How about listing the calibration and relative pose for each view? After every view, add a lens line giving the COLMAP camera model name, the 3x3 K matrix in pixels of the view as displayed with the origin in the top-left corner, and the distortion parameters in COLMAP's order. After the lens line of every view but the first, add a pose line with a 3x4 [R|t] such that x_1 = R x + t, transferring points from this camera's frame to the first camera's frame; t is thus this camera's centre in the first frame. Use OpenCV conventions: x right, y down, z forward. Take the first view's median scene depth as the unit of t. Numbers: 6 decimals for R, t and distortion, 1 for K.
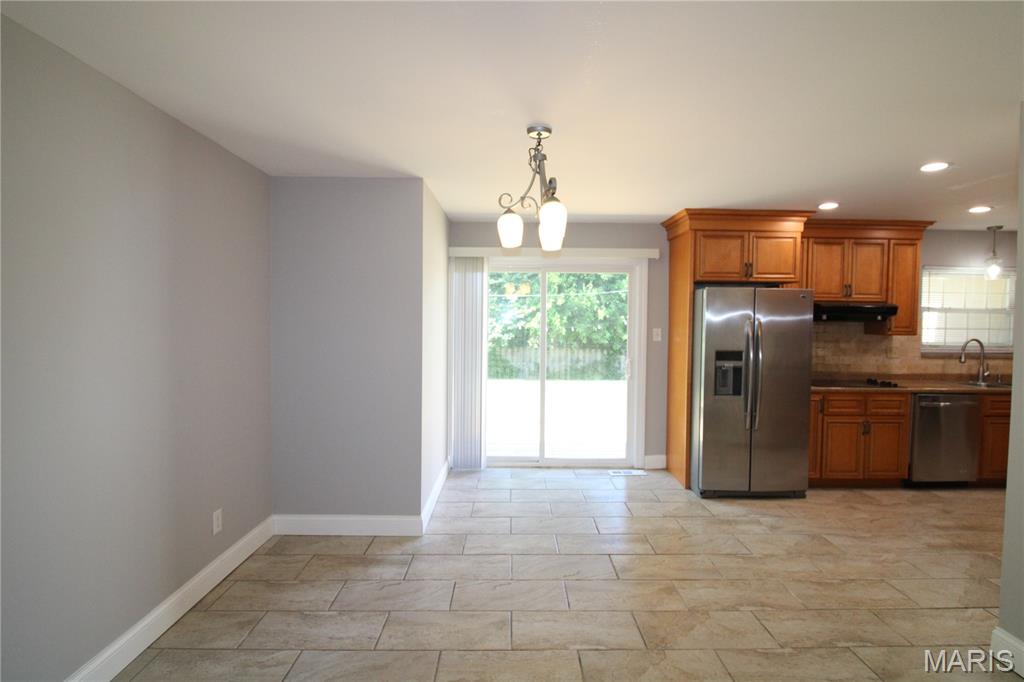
lens RADIAL K [[511.8, 0, 520.2], [0, 511.8, 336.1], [0, 0, 1]] dist [0.004872, -0.015710]
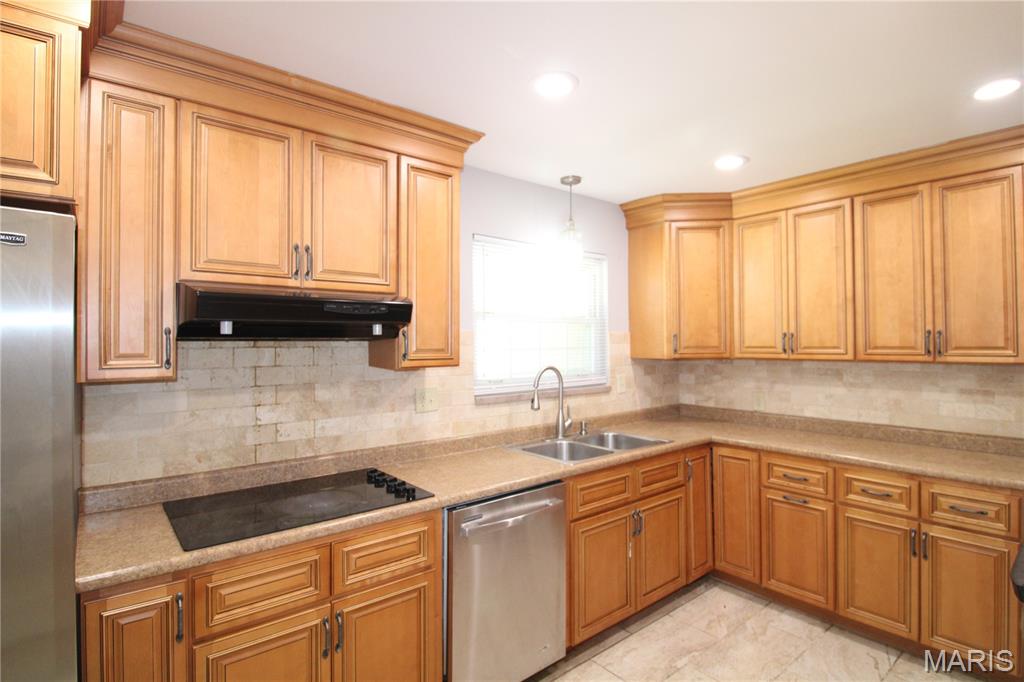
lens RADIAL K [[511.8, 0, 520.2], [0, 511.8, 336.1], [0, 0, 1]] dist [0.004872, -0.015710]
pose [[0.777808, -0.008849, 0.628440, 0.554381], [0.032440, 0.999133, -0.026082, -0.016563], [-0.627664, 0.040673, 0.777421, 0.628354]]
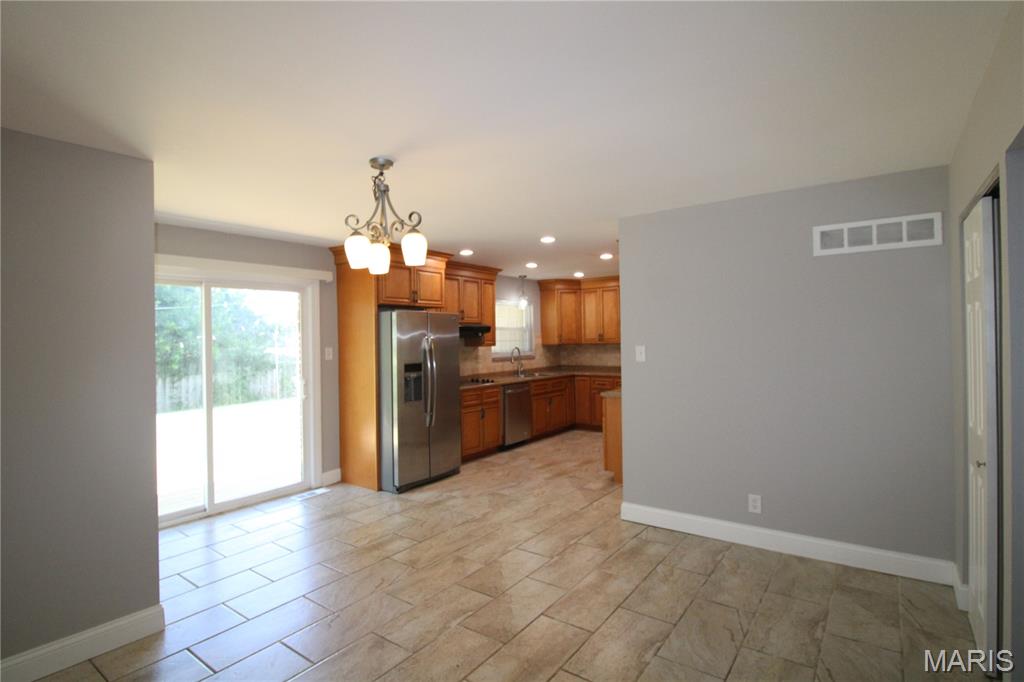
lens RADIAL K [[502.0, 0, 515.2], [0, 502.0, 337.6], [0, 0, 1]] dist [0.000980, -0.015060]
pose [[0.602619, -0.019185, 0.797798, -0.358498], [0.046875, 0.998836, -0.011388, -0.007160], [-0.796651, 0.044260, 0.602817, 0.094603]]
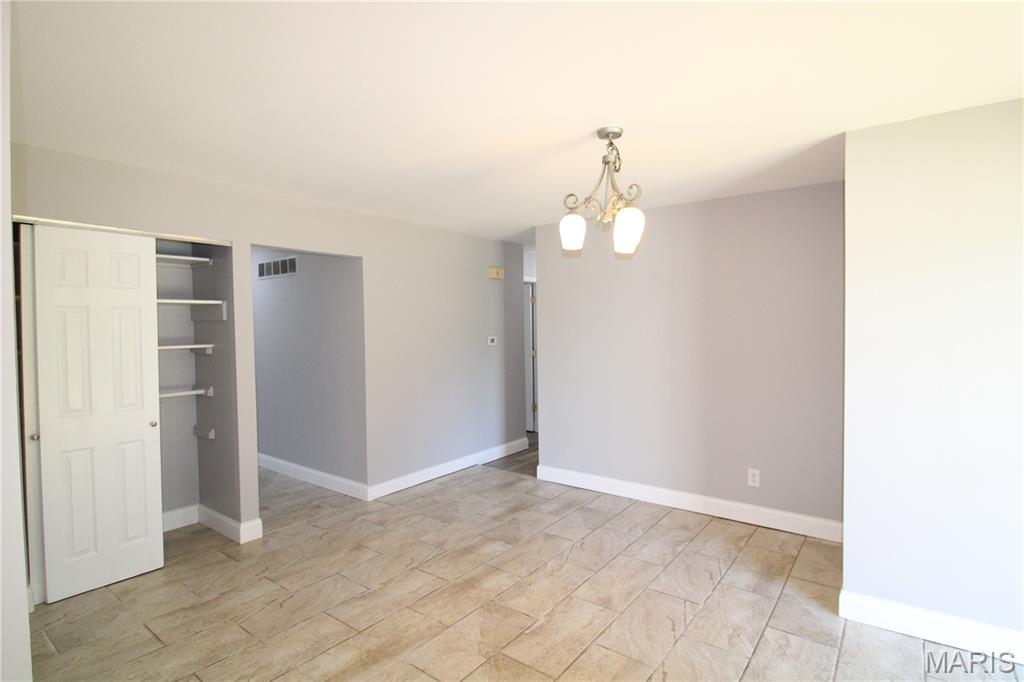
lens RADIAL K [[511.8, 0, 520.2], [0, 511.8, 336.1], [0, 0, 1]] dist [0.004872, -0.015710]
pose [[-0.610226, 0.015197, -0.792082, 0.523093], [-0.020282, 0.999189, 0.034796, -0.024324], [0.791968, 0.037298, -0.609422, 0.836713]]
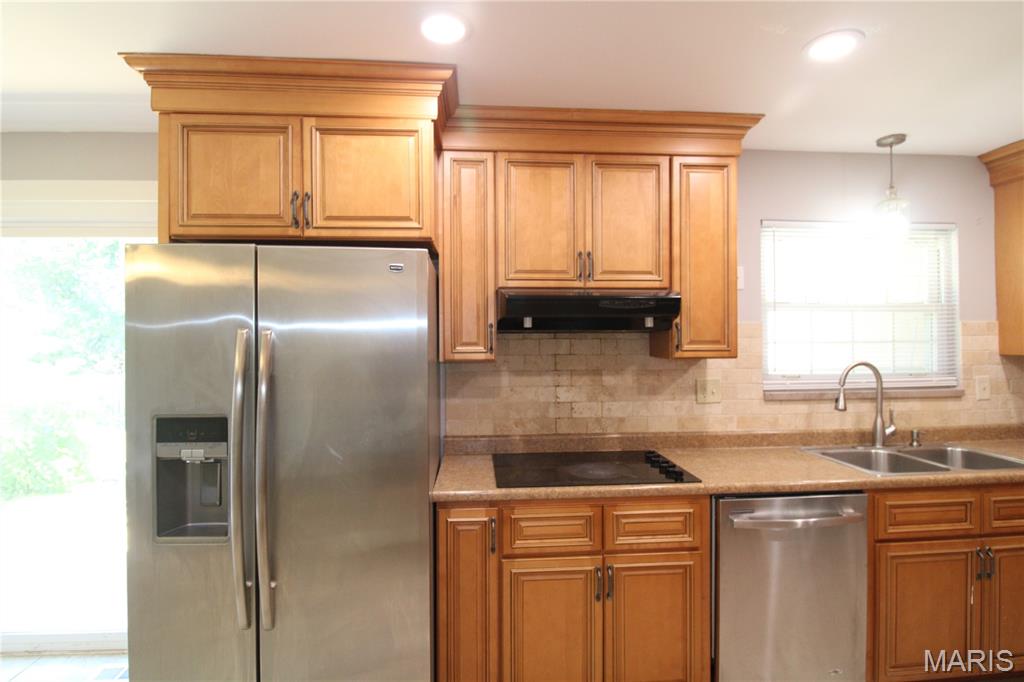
lens RADIAL K [[511.8, 0, 520.2], [0, 511.8, 336.1], [0, 0, 1]] dist [0.004872, -0.015710]
pose [[0.997776, -0.017626, 0.064276, 0.583497], [0.019833, 0.999229, -0.033871, -0.010620], [-0.063630, 0.035071, 0.997357, 0.576551]]
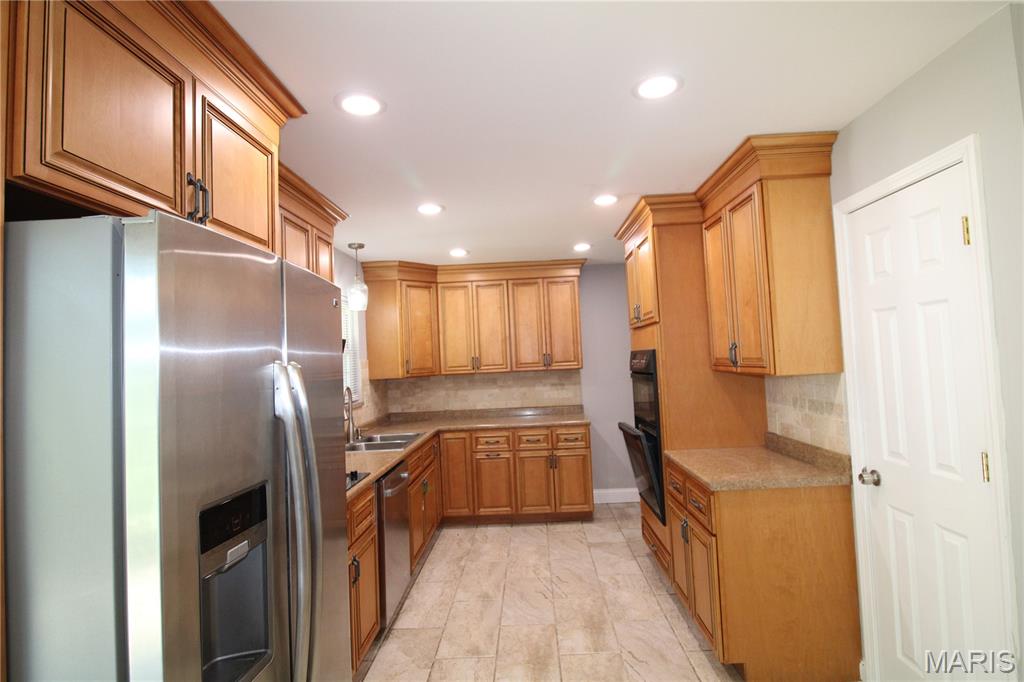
lens RADIAL K [[511.8, 0, 520.2], [0, 511.8, 336.1], [0, 0, 1]] dist [0.004872, -0.015710]
pose [[0.031580, 0.033088, 0.998953, 0.156894], [0.076027, 0.996477, -0.035409, -0.025738], [-0.996606, 0.077066, 0.028953, 0.799076]]
